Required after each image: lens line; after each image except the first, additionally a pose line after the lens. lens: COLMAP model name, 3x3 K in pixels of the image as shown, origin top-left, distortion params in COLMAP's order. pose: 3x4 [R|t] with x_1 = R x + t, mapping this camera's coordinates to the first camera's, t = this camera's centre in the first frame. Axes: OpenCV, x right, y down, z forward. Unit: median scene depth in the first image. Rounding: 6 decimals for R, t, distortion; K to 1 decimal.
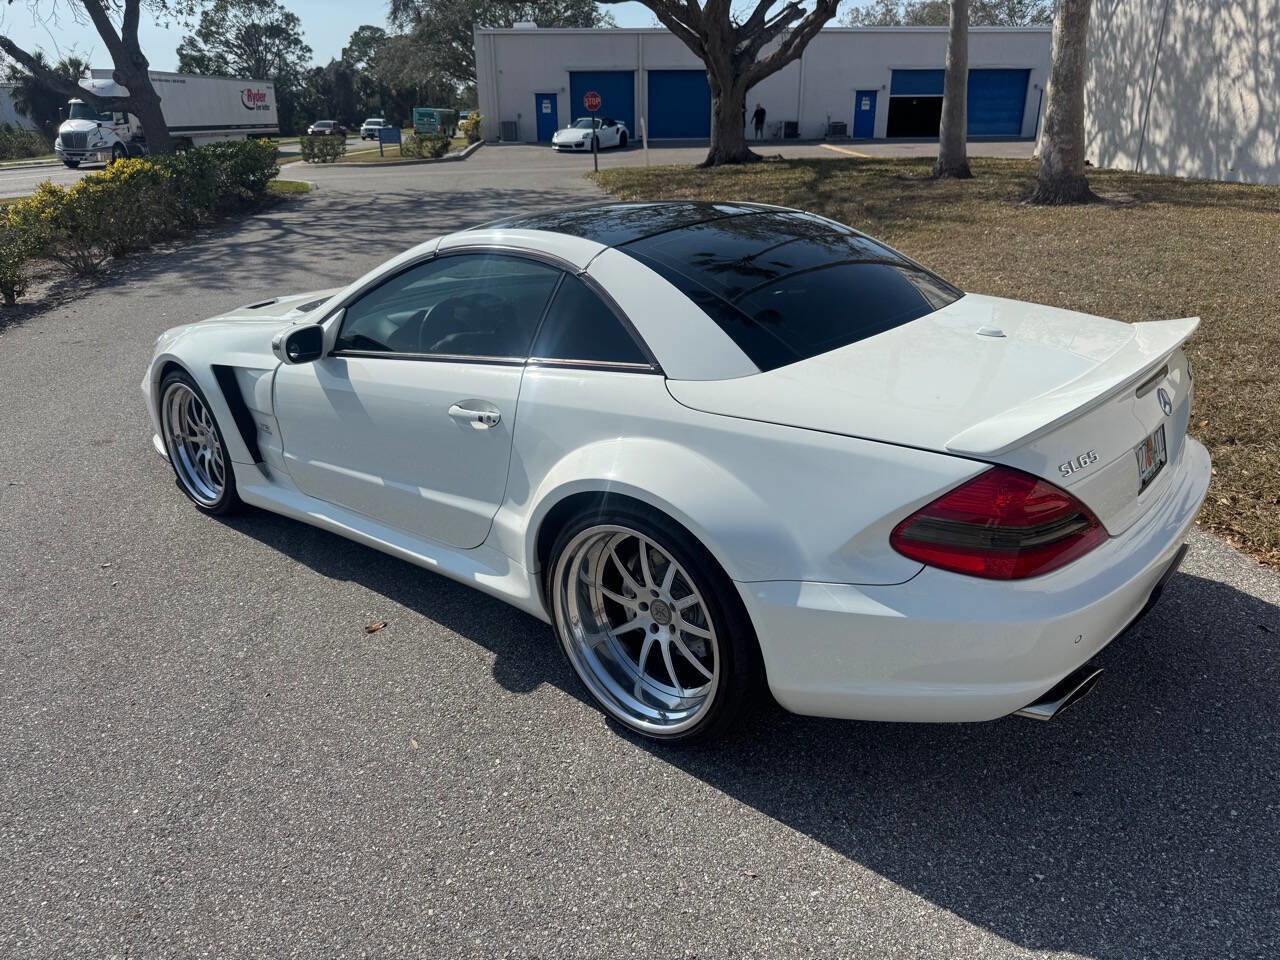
lens RADIAL K [[896.2, 0, 650.6], [0, 896.2, 479.3], [0, 0, 1]] dist [0.018601, -0.028190]
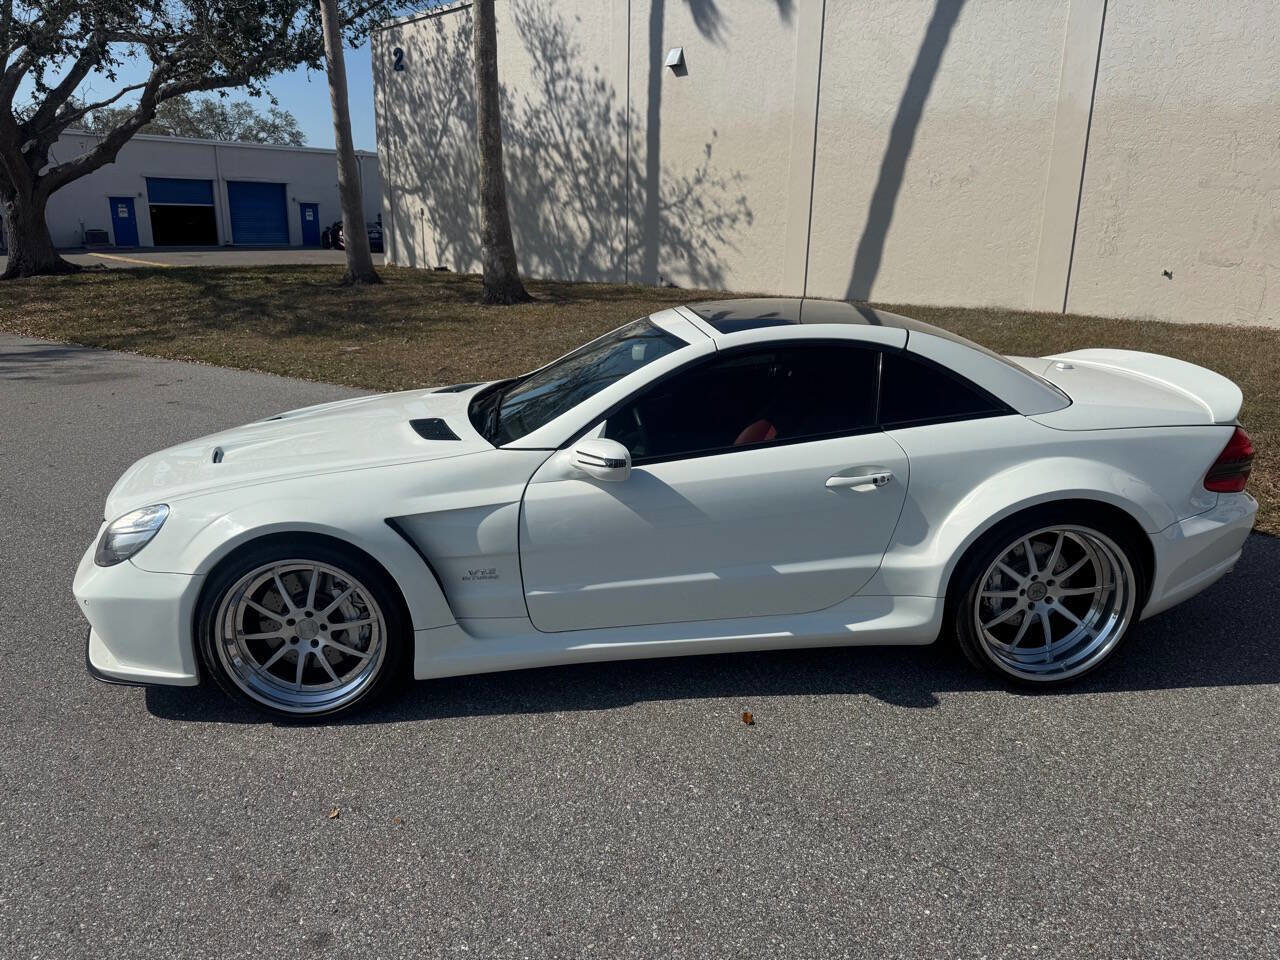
lens RADIAL K [[896.2, 0, 649.8], [0, 896.2, 471.3], [0, 0, 1]] dist [0.018601, -0.028190]
pose [[0.714452, -0.165730, 0.679774, -0.887741], [0.244921, 0.969314, -0.021095, -0.095098], [-0.655418, 0.181562, 0.733118, 0.252351]]
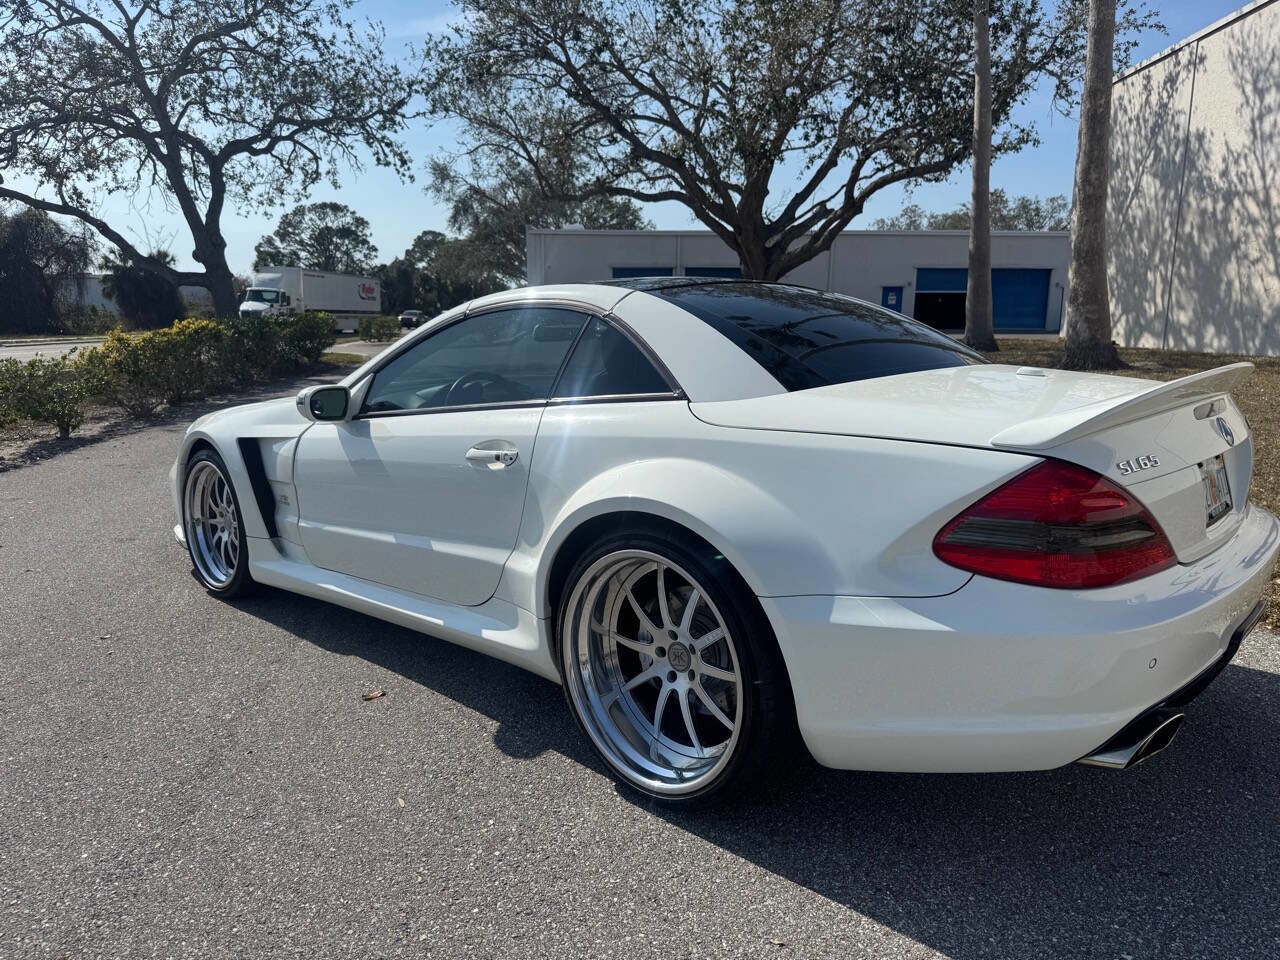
lens RADIAL K [[896.2, 0, 646.3], [0, 896.2, 483.7], [0, 0, 1]] dist [0.018601, -0.028190]
pose [[0.998893, 0.020296, -0.042438, 0.008974], [-0.028134, 0.980766, -0.193150, 0.106079], [0.037702, 0.194130, 0.980251, 0.049392]]
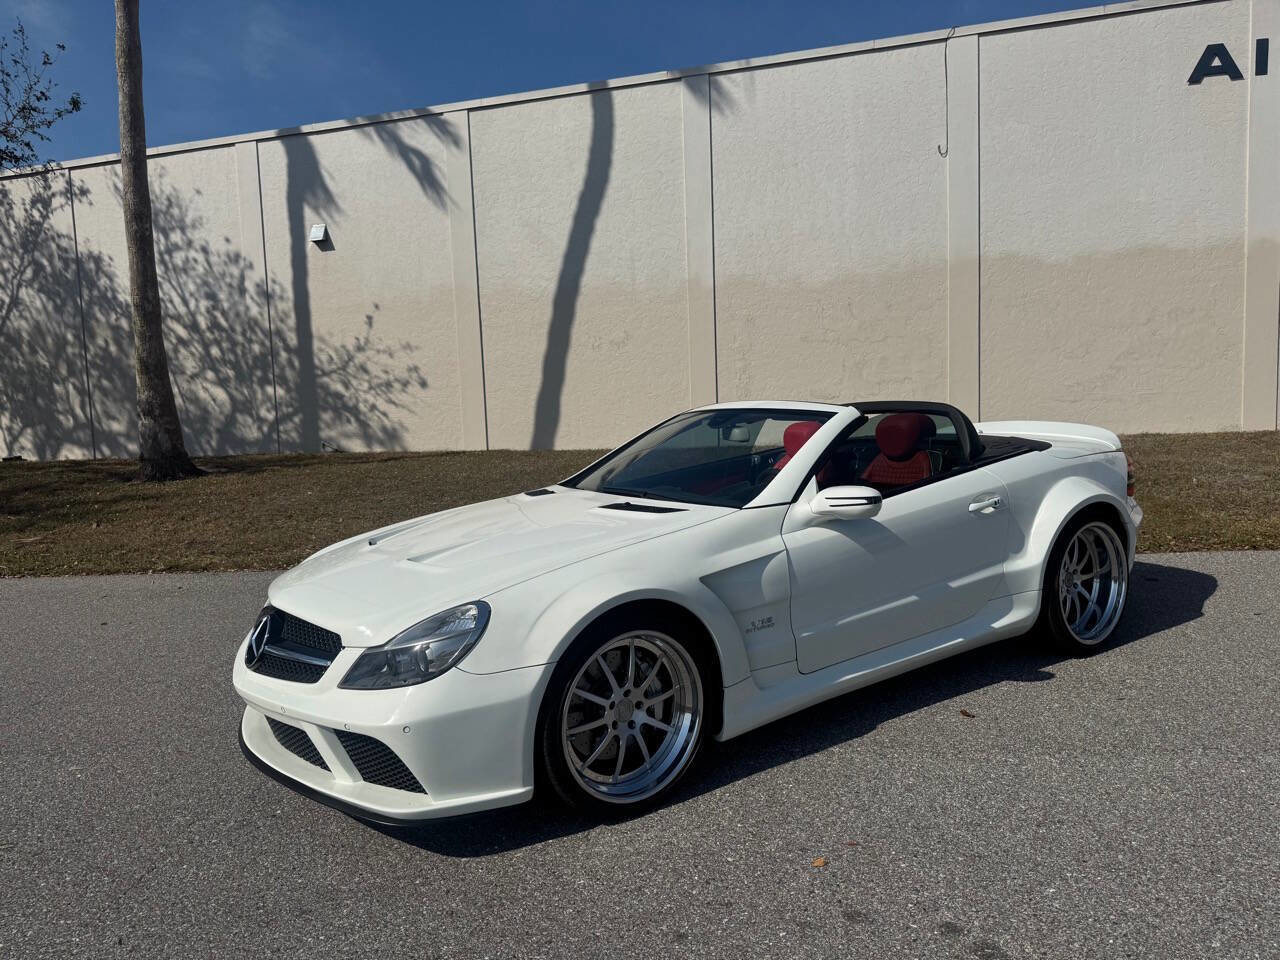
lens RADIAL K [[868.0, 0, 654.3], [0, 868.0, 478.9], [0, 0, 1]] dist [0.033588, -0.032104]
pose [[0.293419, -0.085939, 0.952113, -1.296350], [0.386705, 0.921501, -0.035997, -0.204276], [-0.874280, 0.378749, 0.303619, 0.780440]]
